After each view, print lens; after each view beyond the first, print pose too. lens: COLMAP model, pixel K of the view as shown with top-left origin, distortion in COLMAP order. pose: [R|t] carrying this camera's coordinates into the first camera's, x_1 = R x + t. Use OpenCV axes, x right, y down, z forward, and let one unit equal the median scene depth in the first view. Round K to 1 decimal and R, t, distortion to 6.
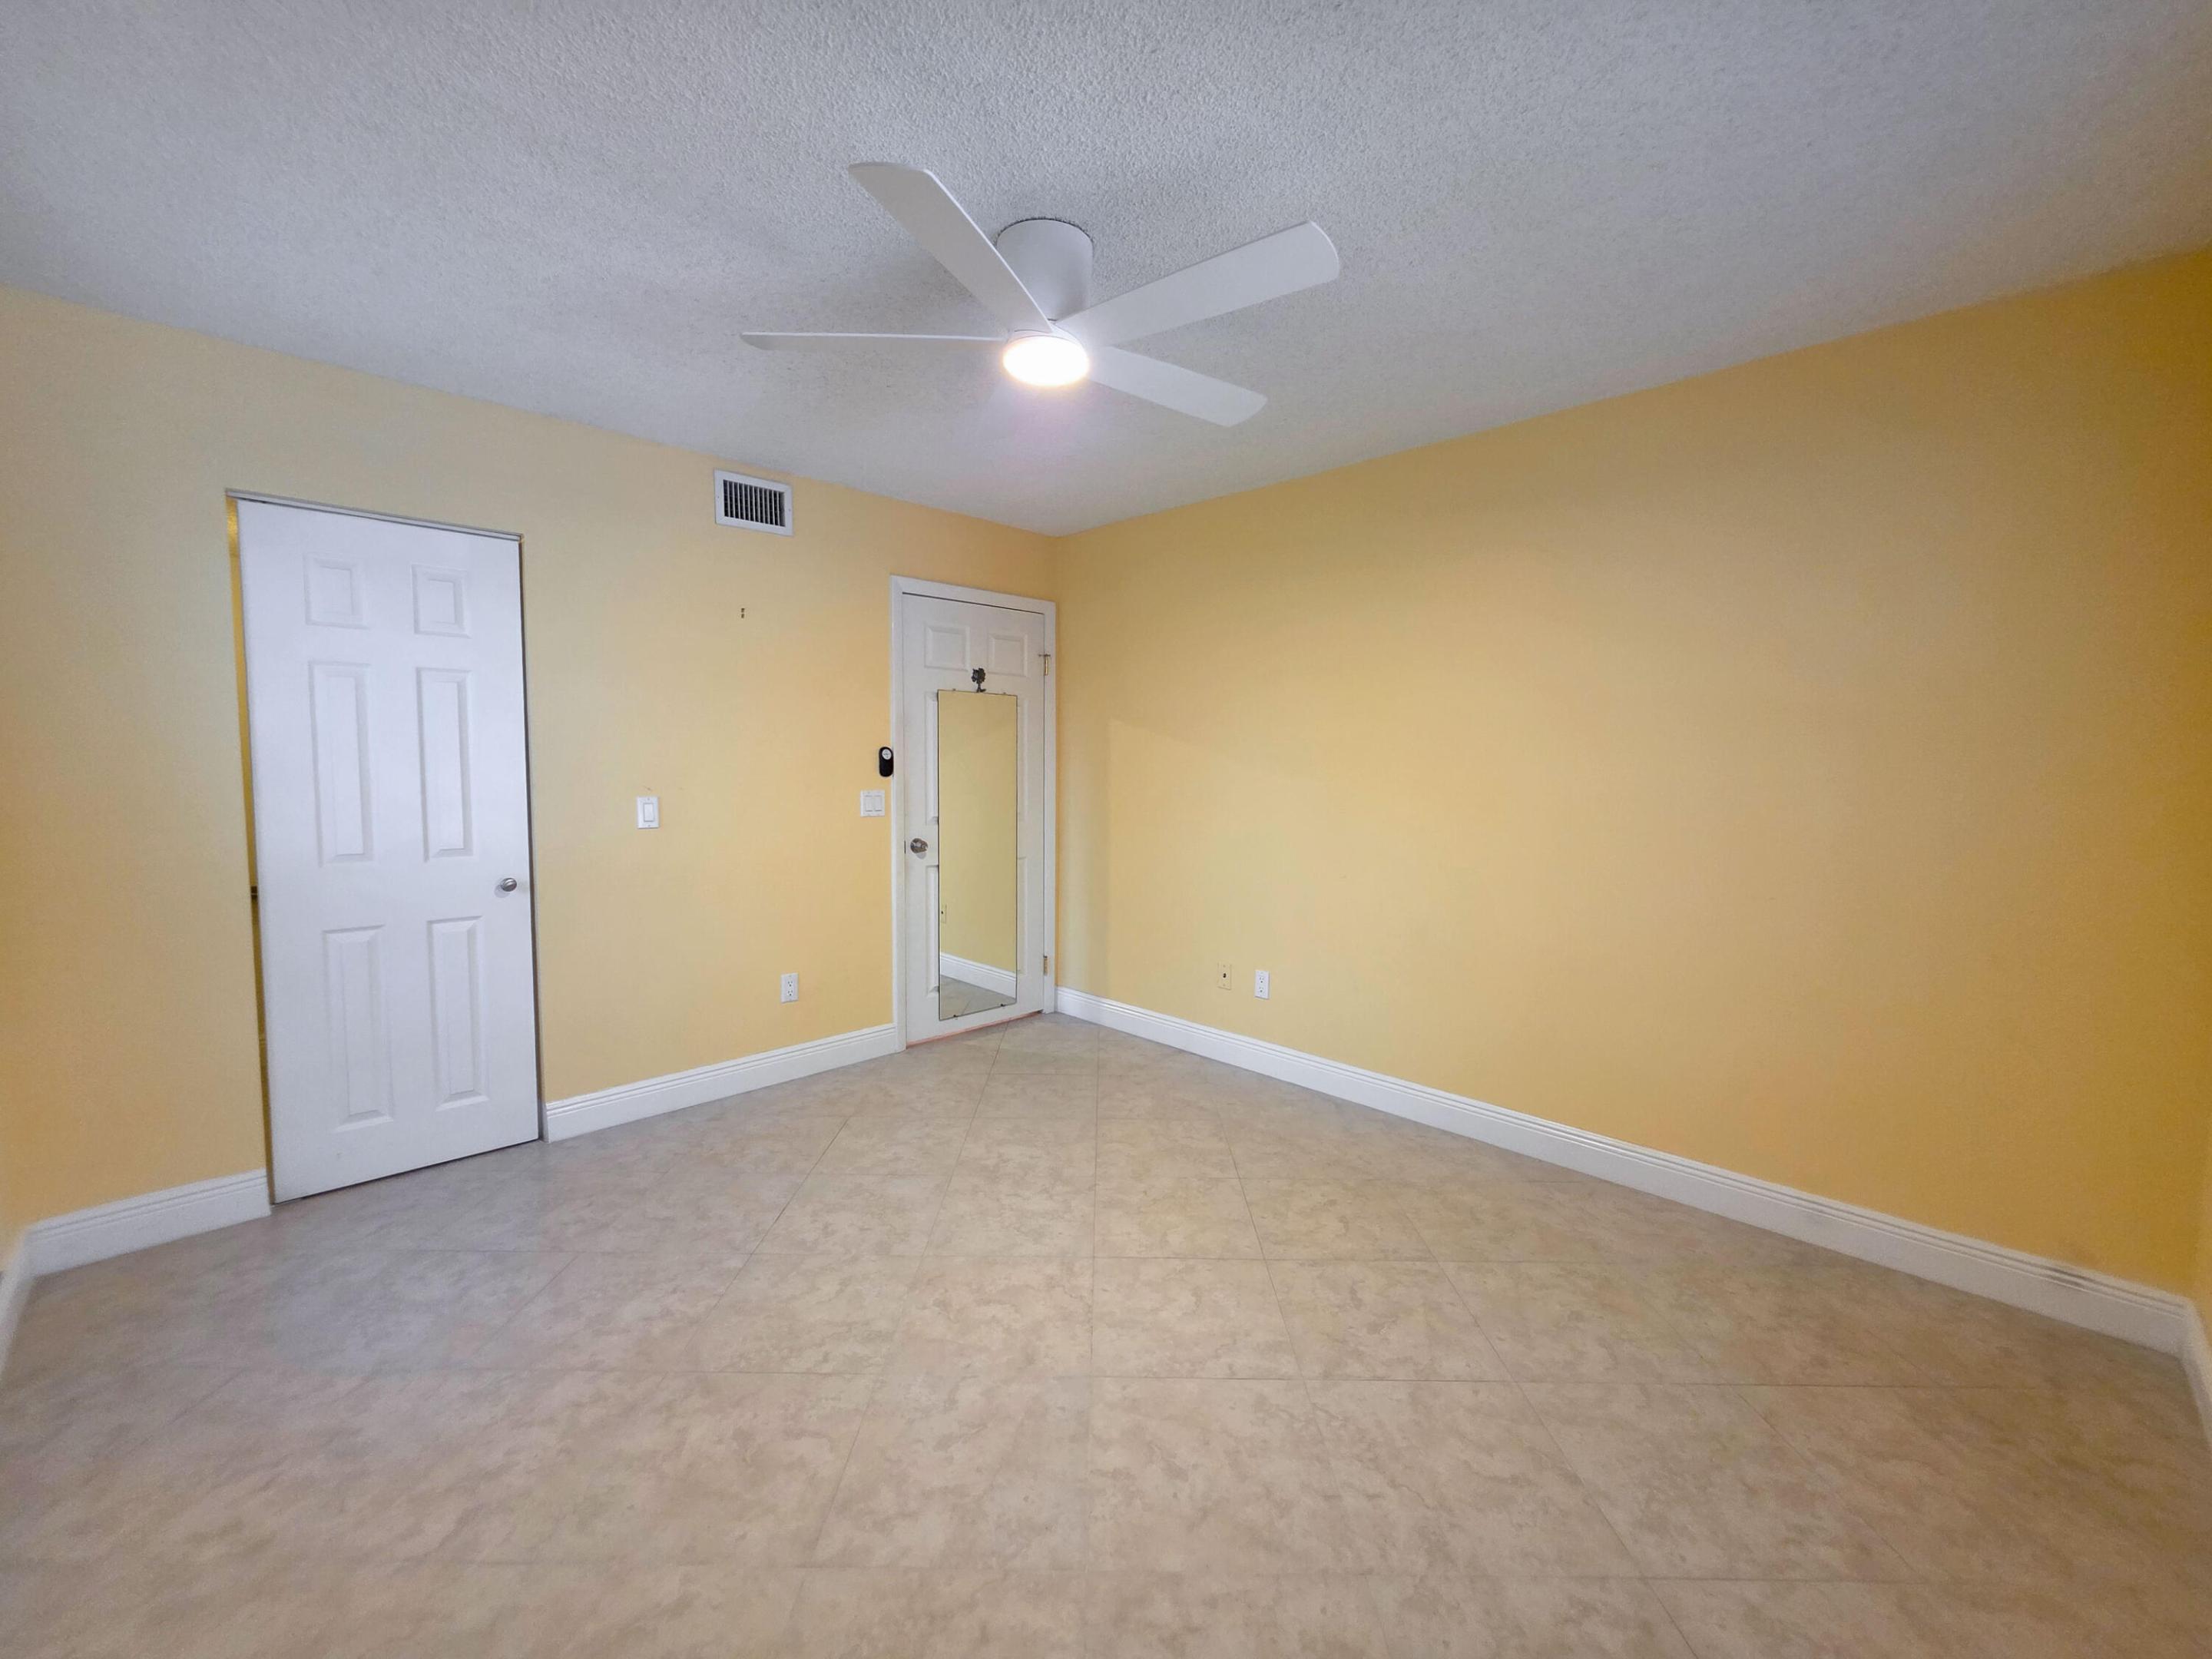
lens RADIAL K [[893.0, 0, 1099.8], [0, 893.0, 817.0], [0, 0, 1]] dist [-0.000287, -0.000090]
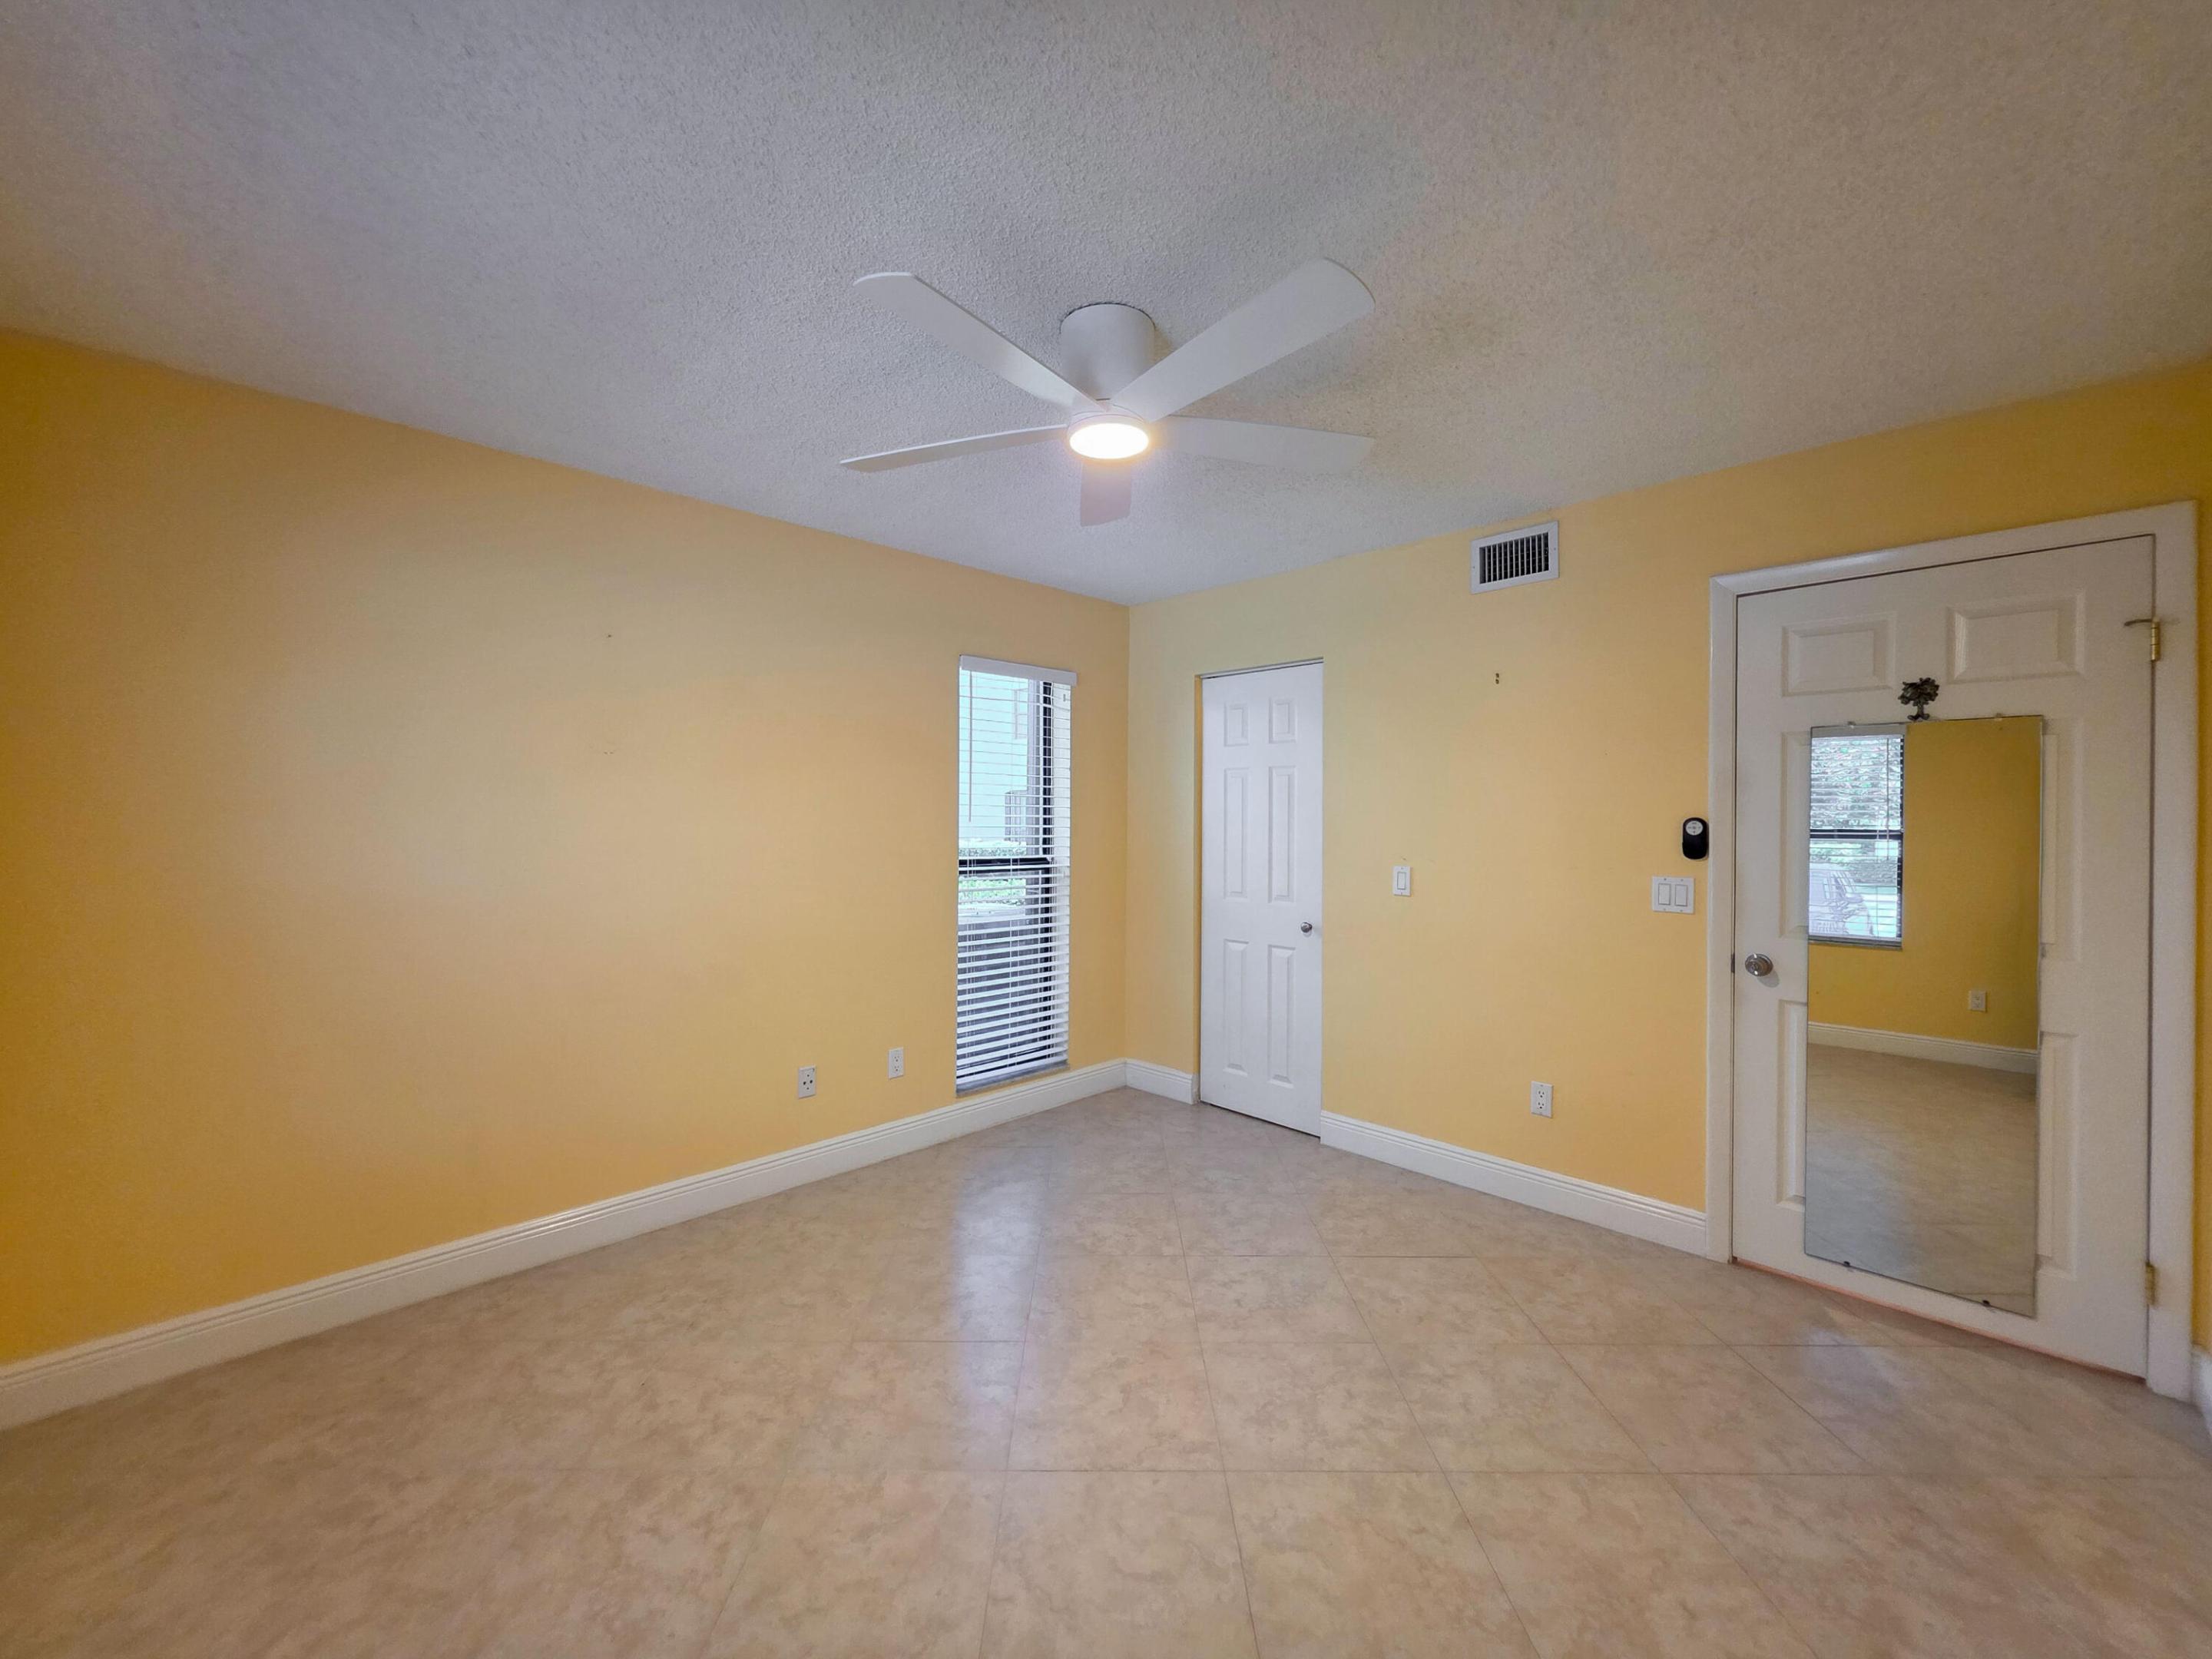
lens RADIAL K [[893.0, 0, 1099.8], [0, 893.0, 817.0], [0, 0, 1]] dist [-0.000287, -0.000090]
pose [[-0.000308, -0.006287, -0.999980, 0.726650], [-0.068763, 0.997613, -0.006251, -0.063429], [0.997633, 0.068760, -0.000739, 0.791602]]
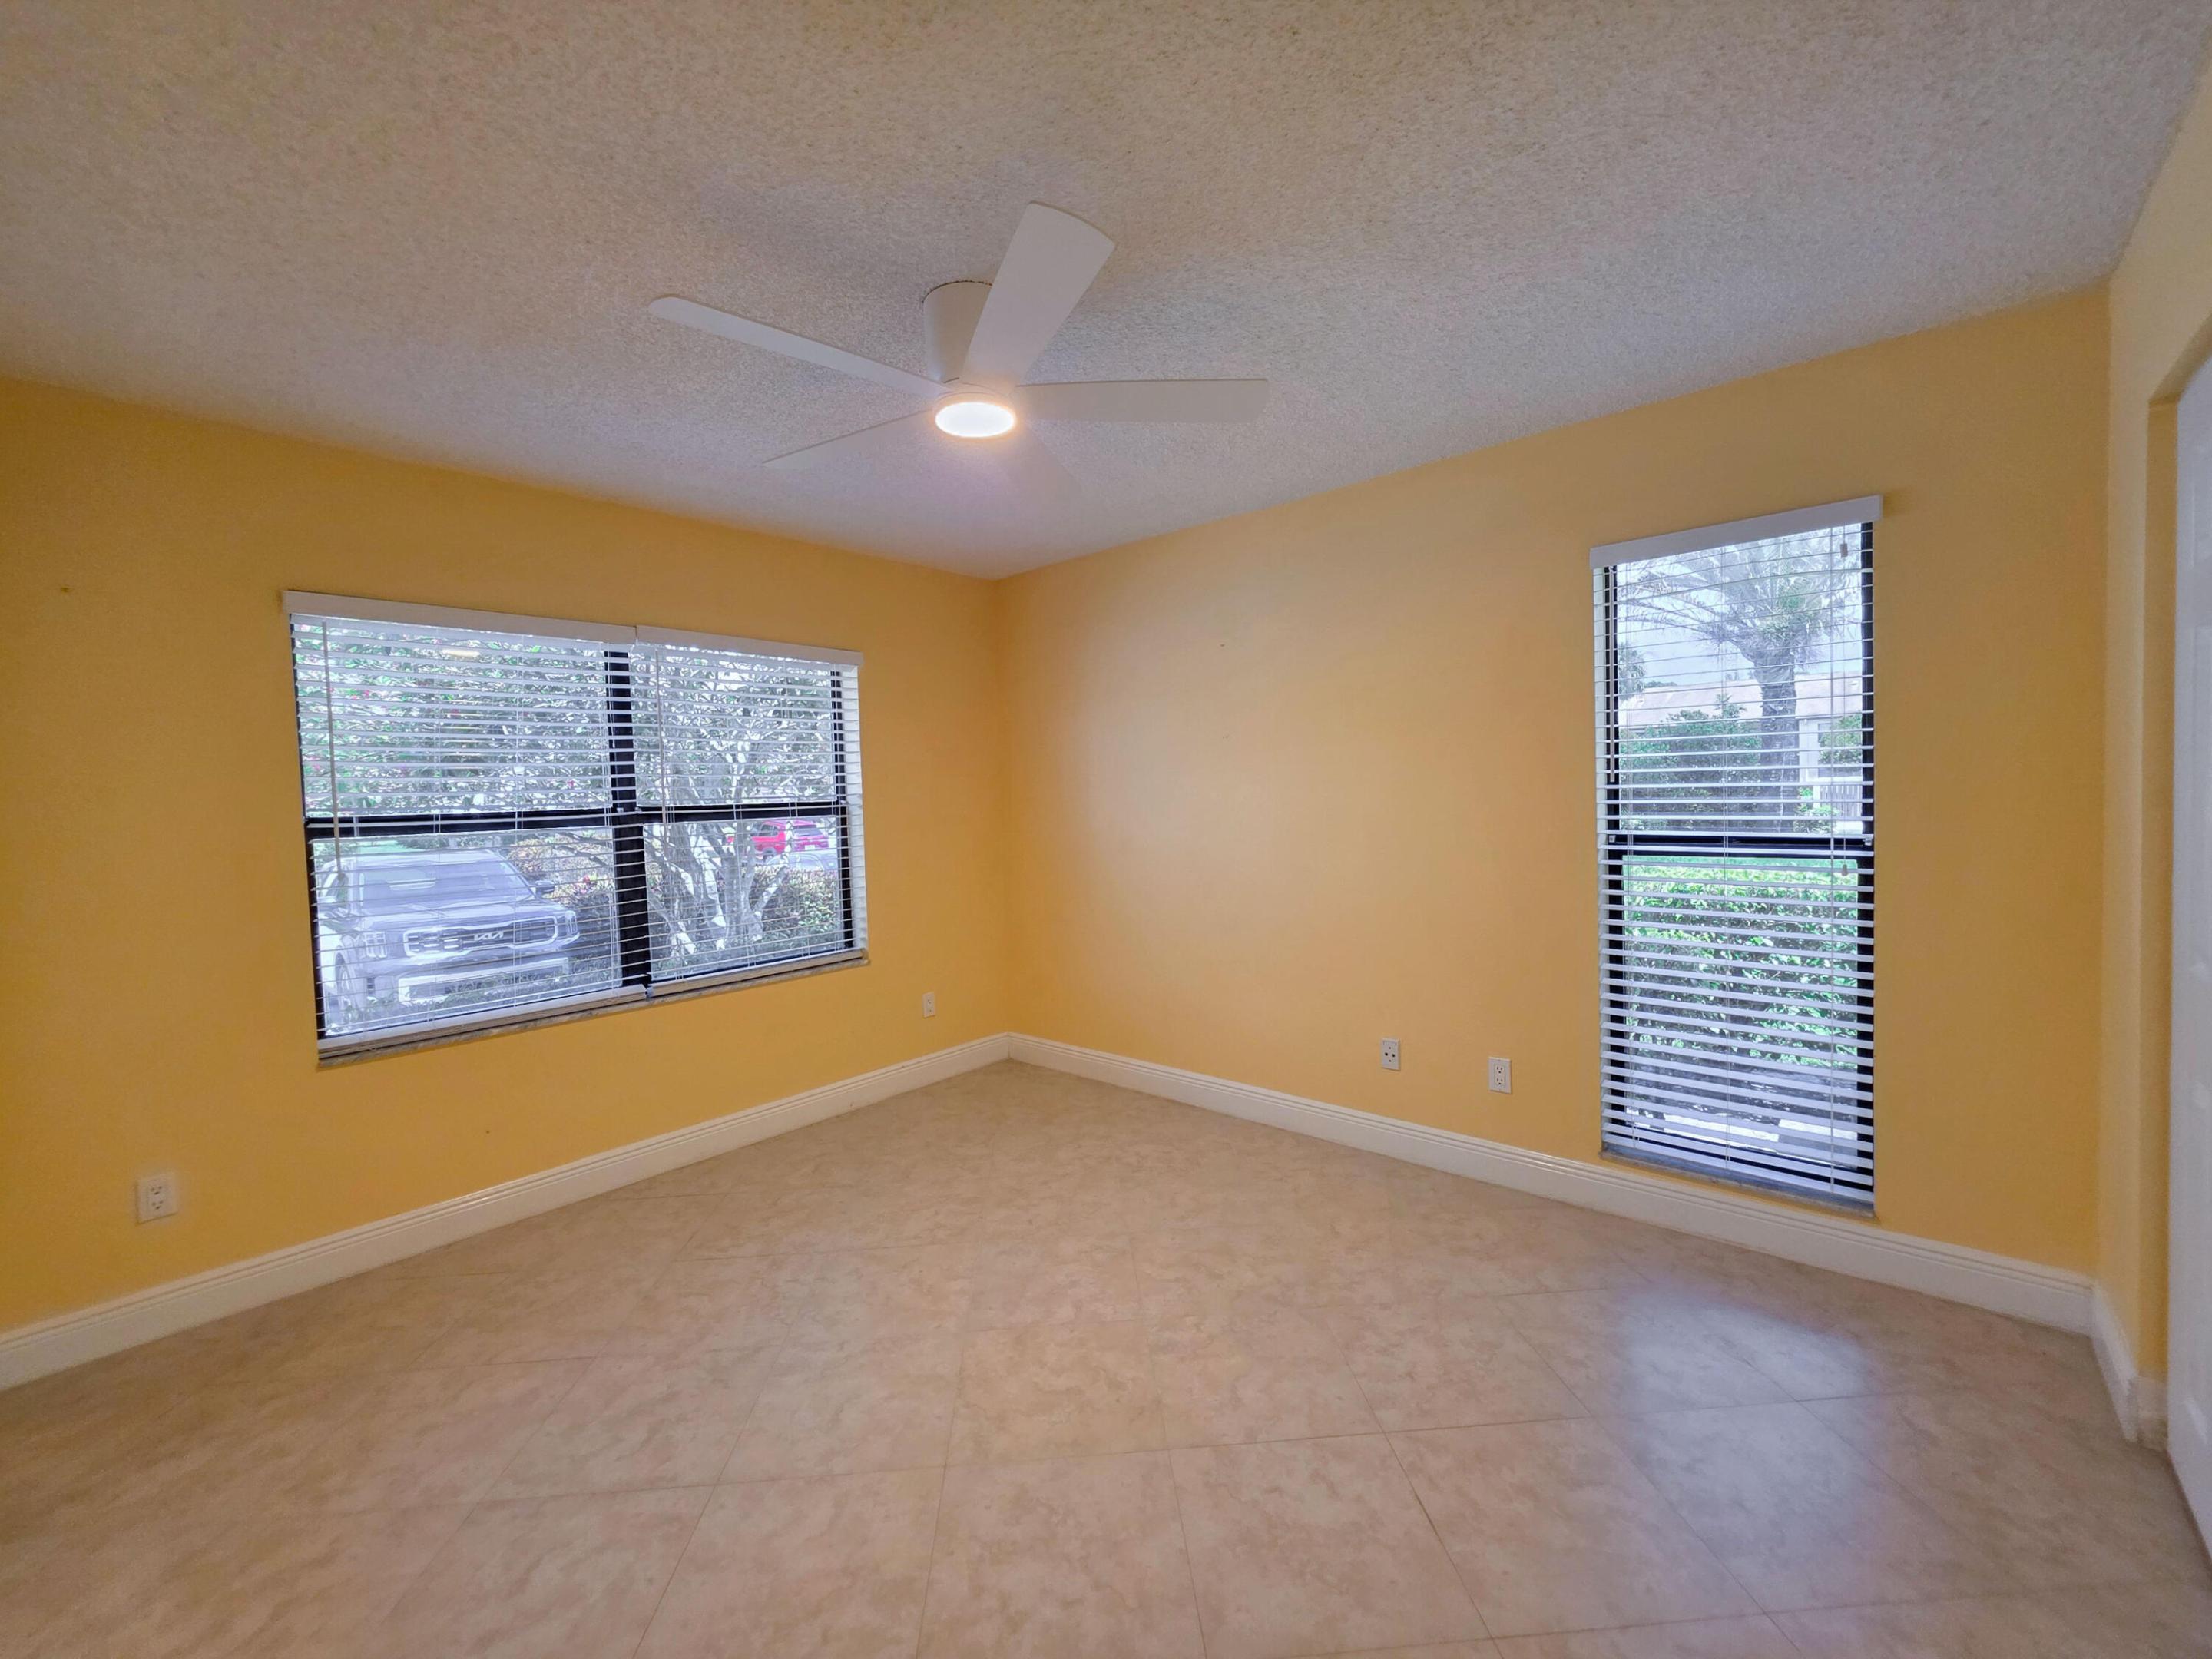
lens RADIAL K [[887.1, 0, 1095.7], [0, 887.1, 823.3], [0, 0, 1]] dist [0.001173, 0.000116]
pose [[-0.997827, 0.025849, -0.060614, -0.095822], [0.019638, 0.994702, 0.100905, -0.118323], [0.062901, 0.099495, -0.993048, 1.585984]]
